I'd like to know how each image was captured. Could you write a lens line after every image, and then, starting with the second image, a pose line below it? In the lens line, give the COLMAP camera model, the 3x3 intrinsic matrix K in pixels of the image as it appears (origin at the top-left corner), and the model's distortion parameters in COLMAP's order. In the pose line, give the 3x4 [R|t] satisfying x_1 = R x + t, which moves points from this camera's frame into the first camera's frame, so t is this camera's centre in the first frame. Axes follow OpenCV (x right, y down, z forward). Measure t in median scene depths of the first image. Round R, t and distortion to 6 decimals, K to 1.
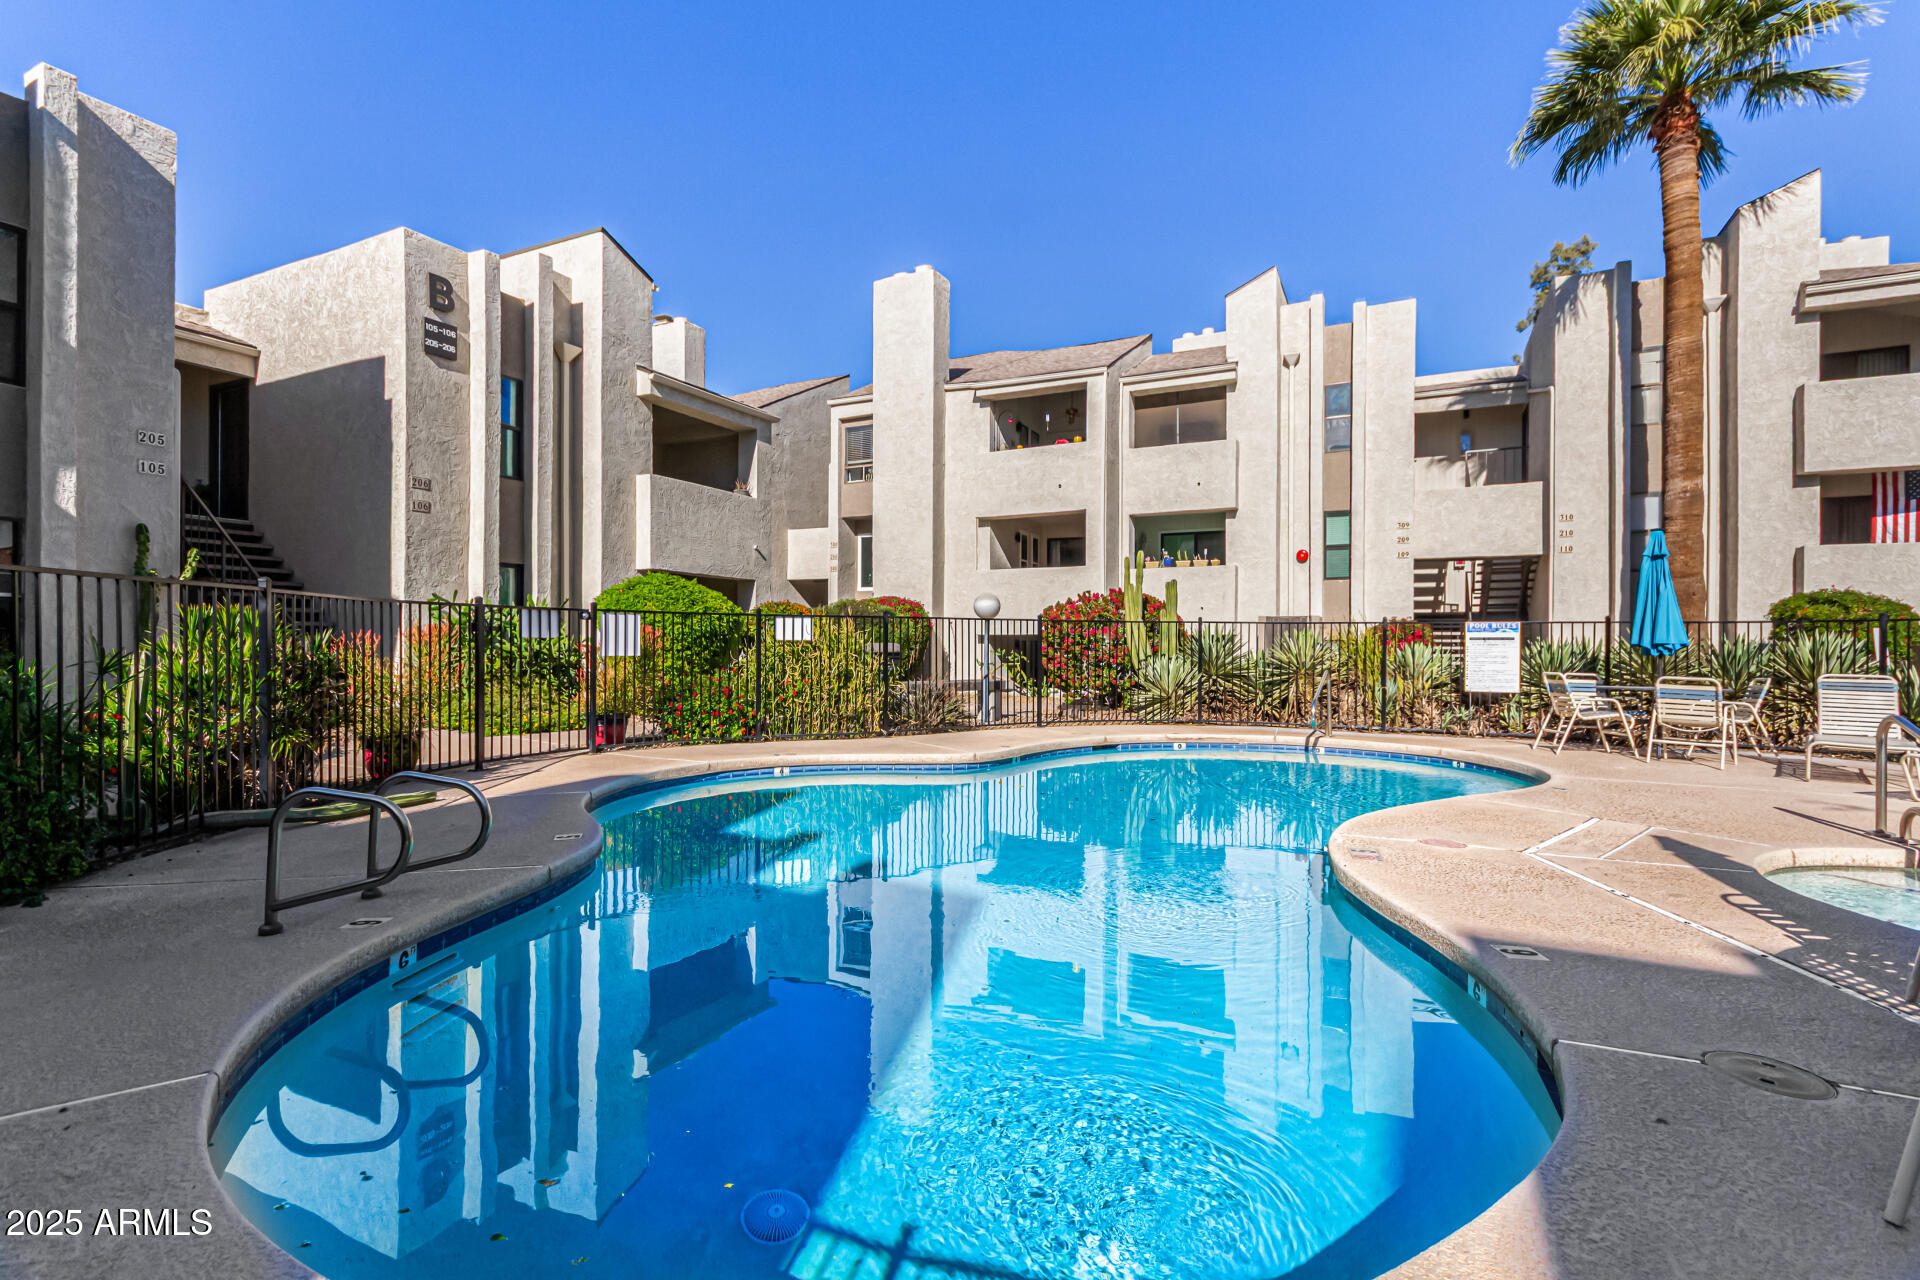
lens RADIAL K [[896.0, 0, 974.5], [0, 896.0, 650.0], [0, 0, 1]] dist [0.003500, 0.000216]
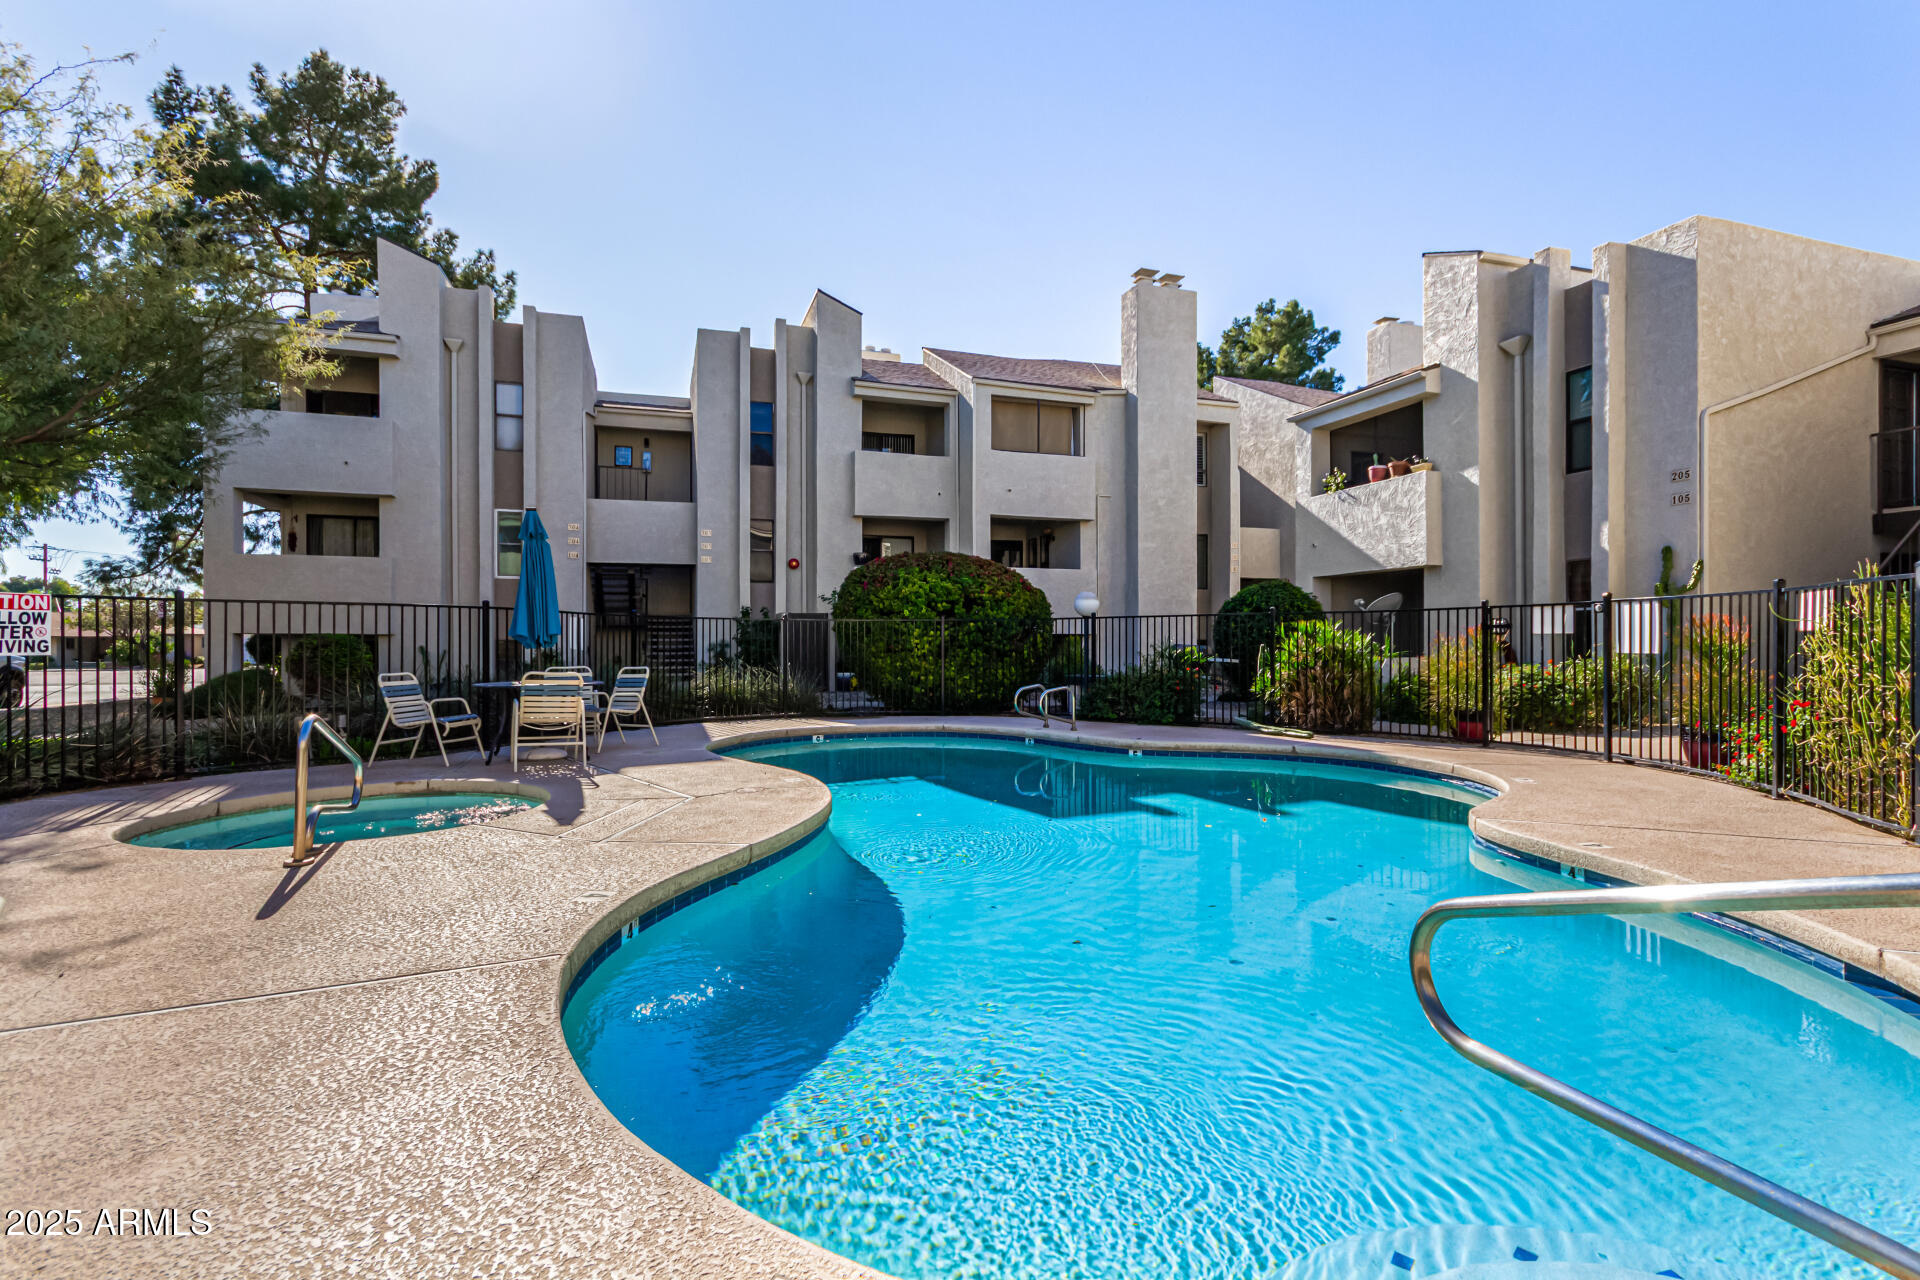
lens RADIAL K [[896.0, 0, 961.9], [0, 896.0, 639.3], [0, 0, 1]] dist [0.003500, 0.000216]
pose [[-0.718300, -0.006166, -0.695707, 0.441926], [-0.005913, 0.999979, -0.002758, -0.000431], [0.695709, 0.002133, -0.718321, 0.810919]]
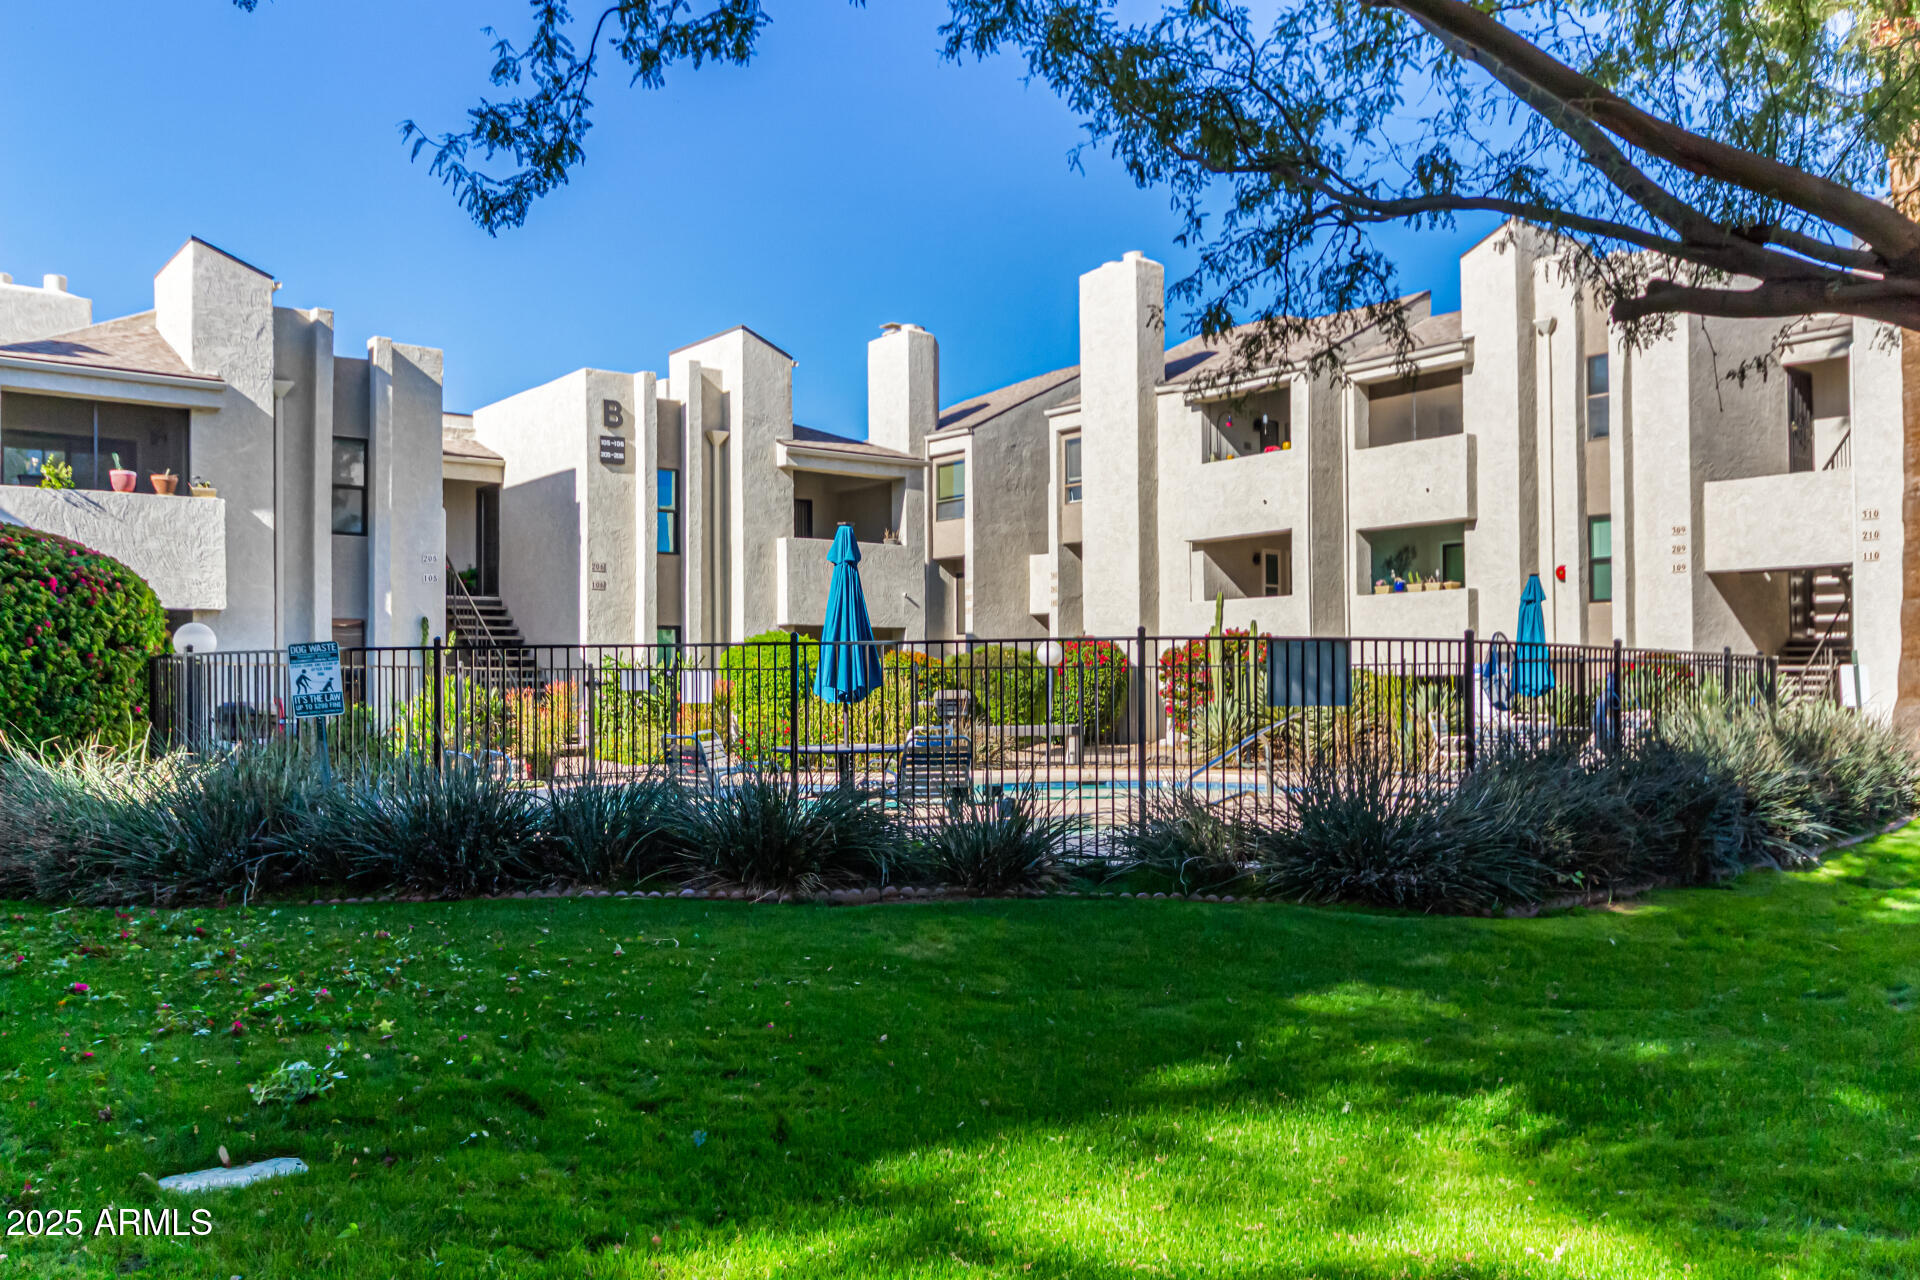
lens RADIAL K [[1511.0, 0, 966.7], [0, 1511.0, 682.6], [0, 0, 1]] dist [-0.012587, 0.001923]
pose [[0.908135, -0.012057, -0.418503, 0.630882], [0.007922, 0.999901, -0.011617, 0.004037], [0.418602, 0.007234, 0.908141, -0.603928]]
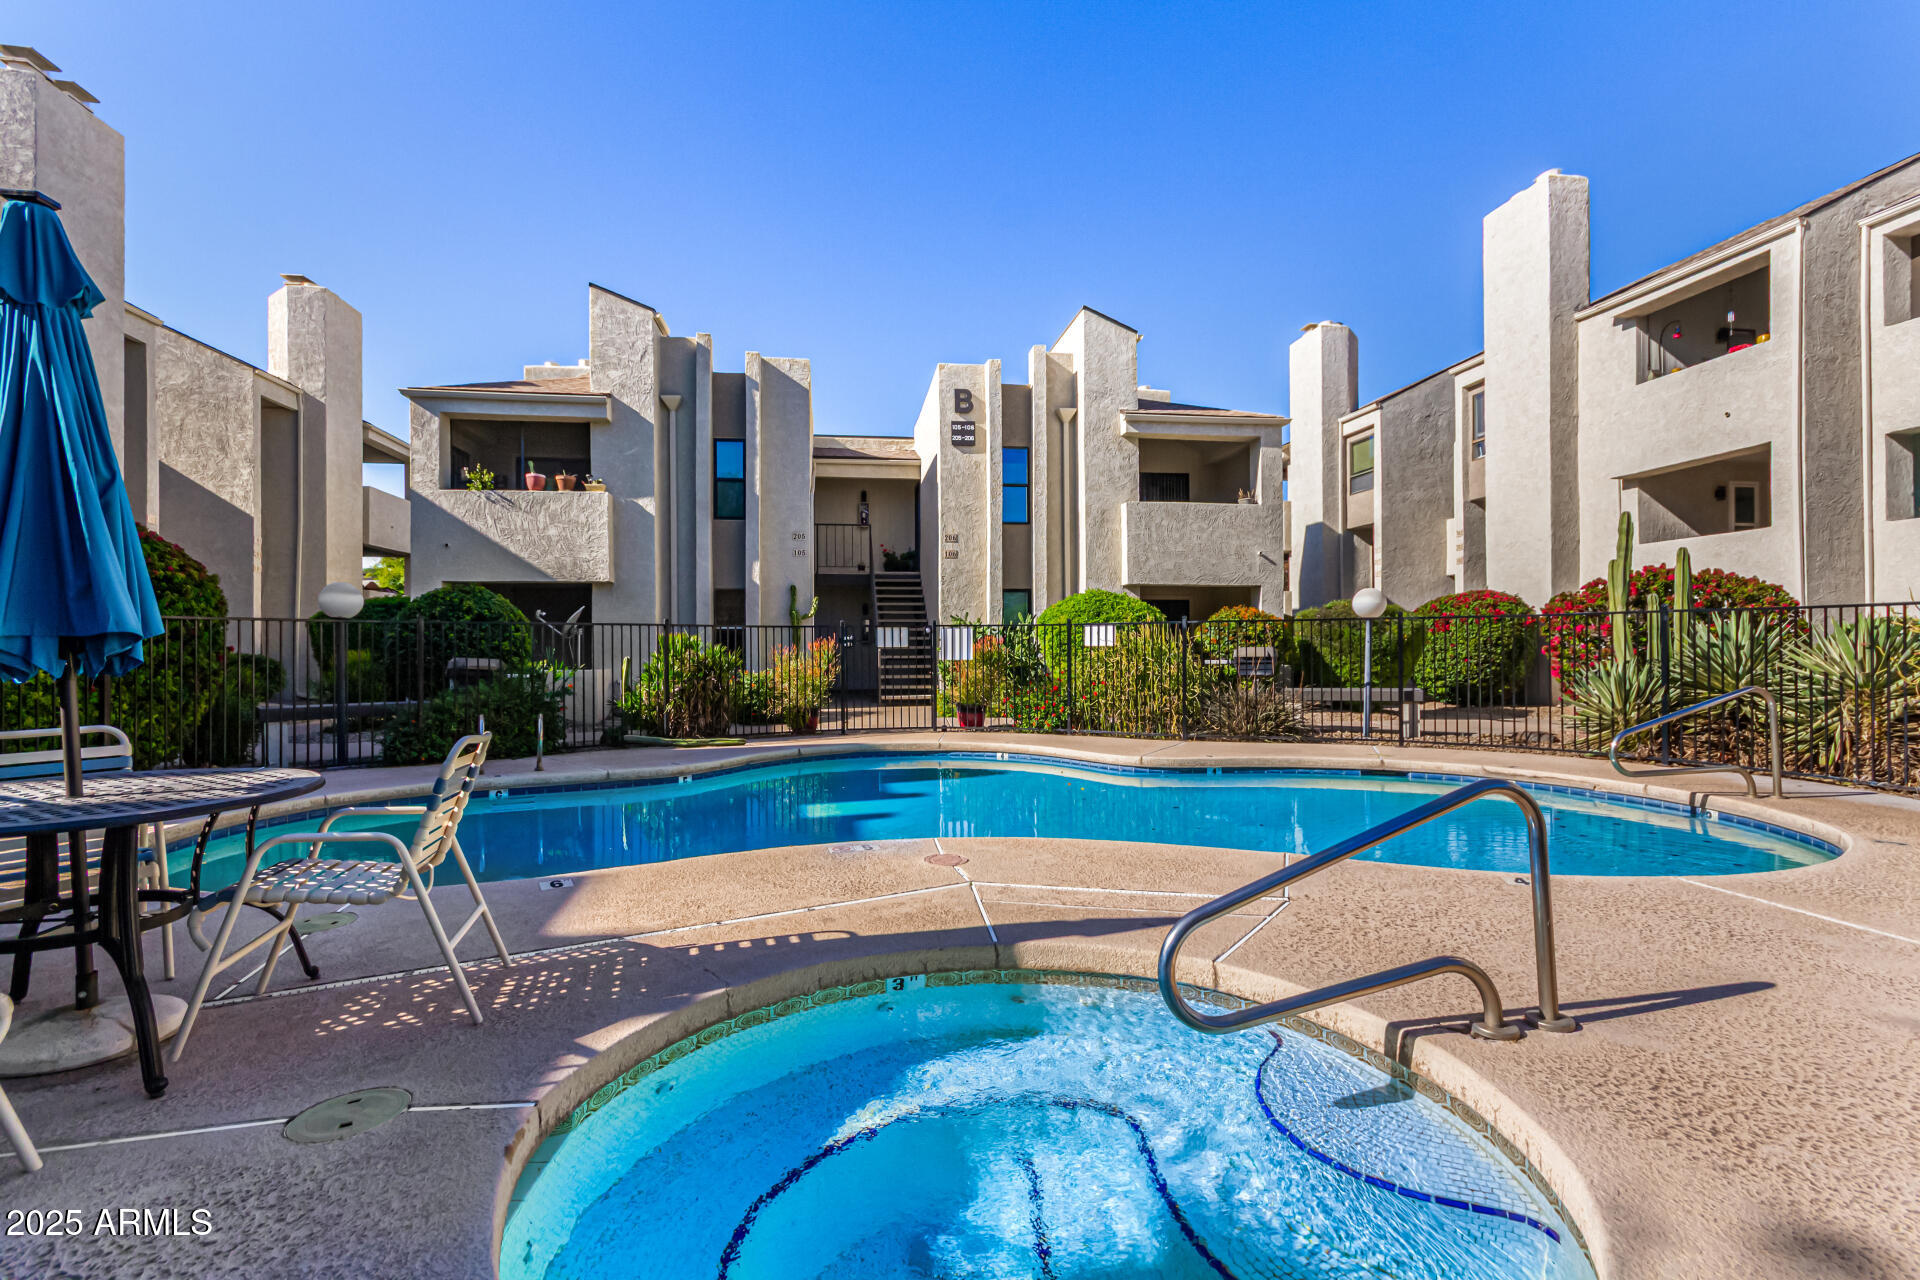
lens RADIAL K [[896.0, 0, 949.6], [0, 896.0, 650.1], [0, 0, 1]] dist [0.003500, 0.000216]
pose [[0.560077, -0.007153, -0.828410, 0.479287], [0.003162, 0.999974, -0.006497, 0.000515], [0.828434, 0.001019, 0.560085, 0.174184]]
